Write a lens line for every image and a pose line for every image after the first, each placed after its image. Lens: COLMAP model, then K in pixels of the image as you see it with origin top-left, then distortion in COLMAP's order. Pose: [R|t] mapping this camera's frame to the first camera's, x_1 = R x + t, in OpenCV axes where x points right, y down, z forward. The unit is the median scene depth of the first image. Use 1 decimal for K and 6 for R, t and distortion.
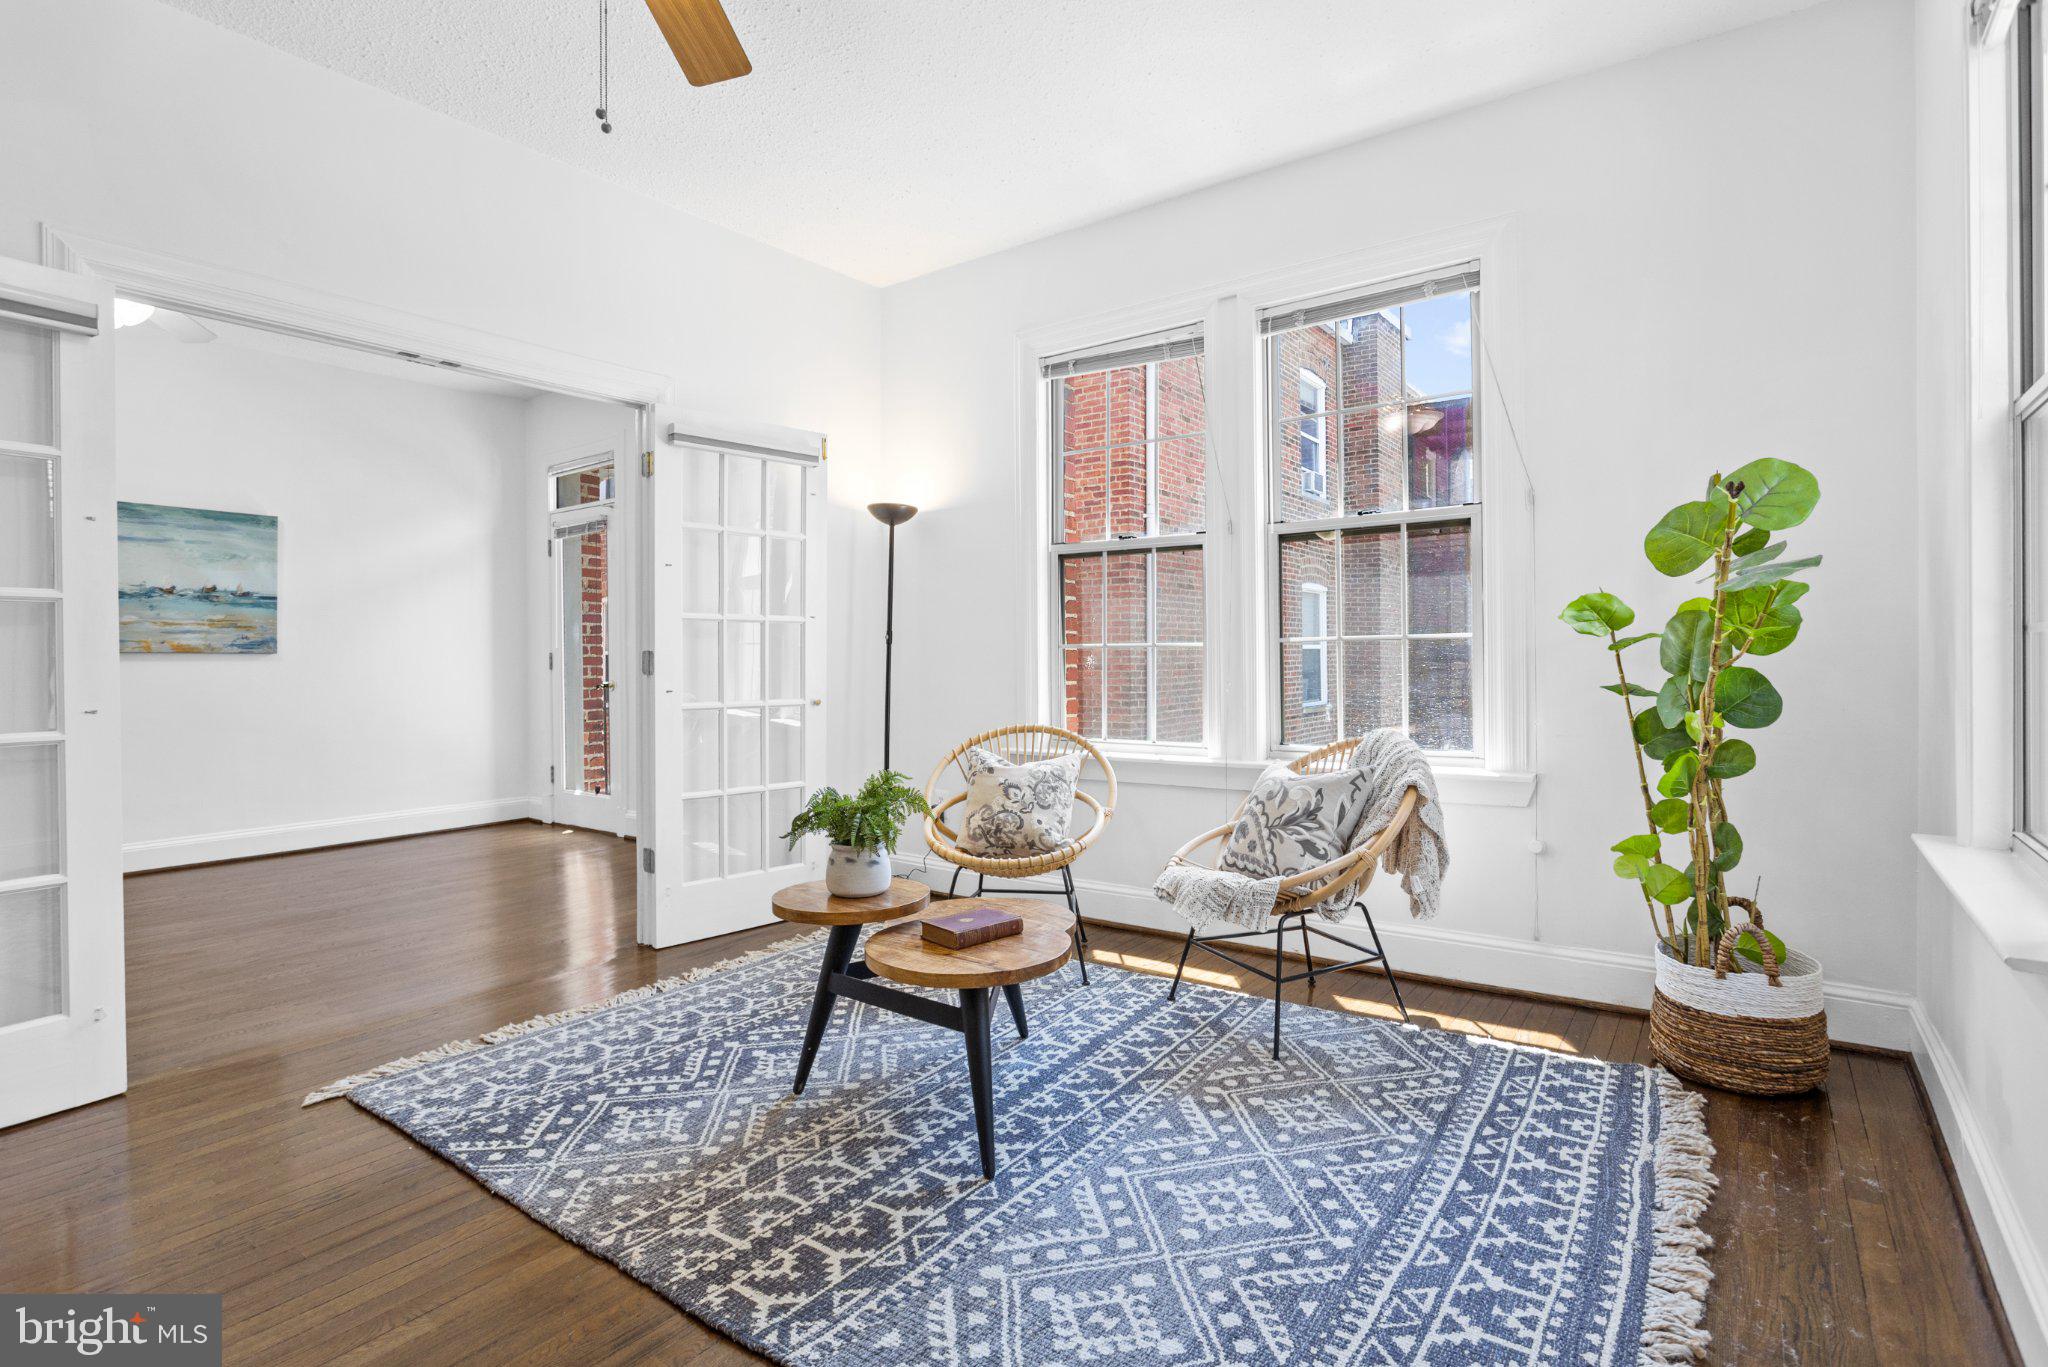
lens RADIAL K [[991.4, 0, 1041.3], [0, 991.4, 686.1], [0, 0, 1]] dist [-0.017050, 0.005227]
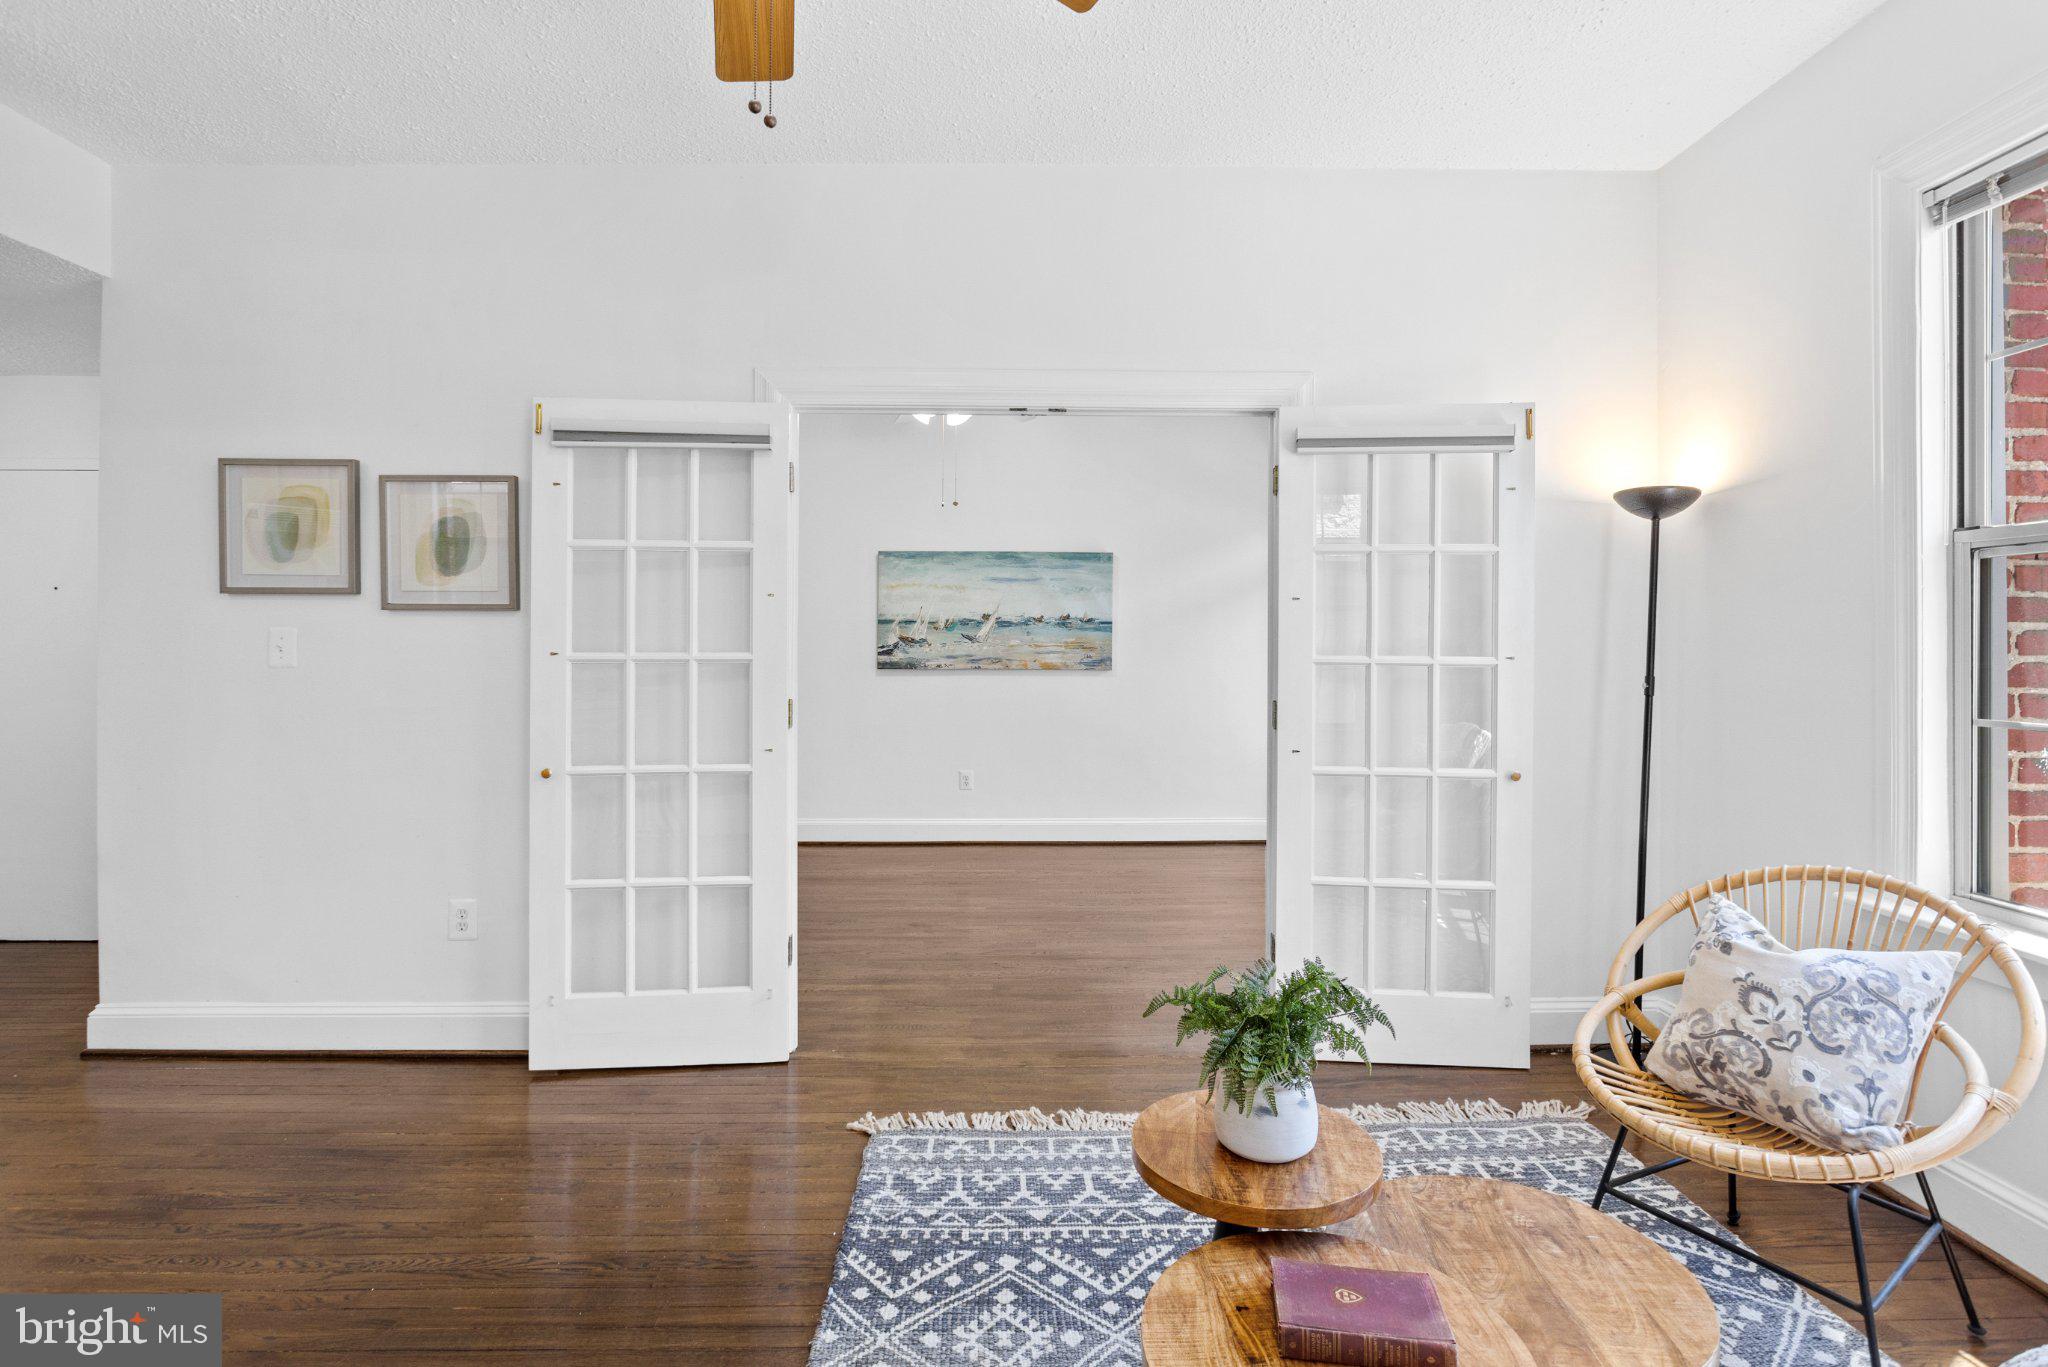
lens RADIAL K [[991.4, 0, 1039.4], [0, 991.4, 644.4], [0, 0, 1]] dist [-0.017050, 0.005227]
pose [[0.604105, 0.009594, -0.796847, 0.164859], [-0.034356, 0.999311, -0.014014, -0.070295], [0.796164, 0.035842, 0.604018, 0.354437]]
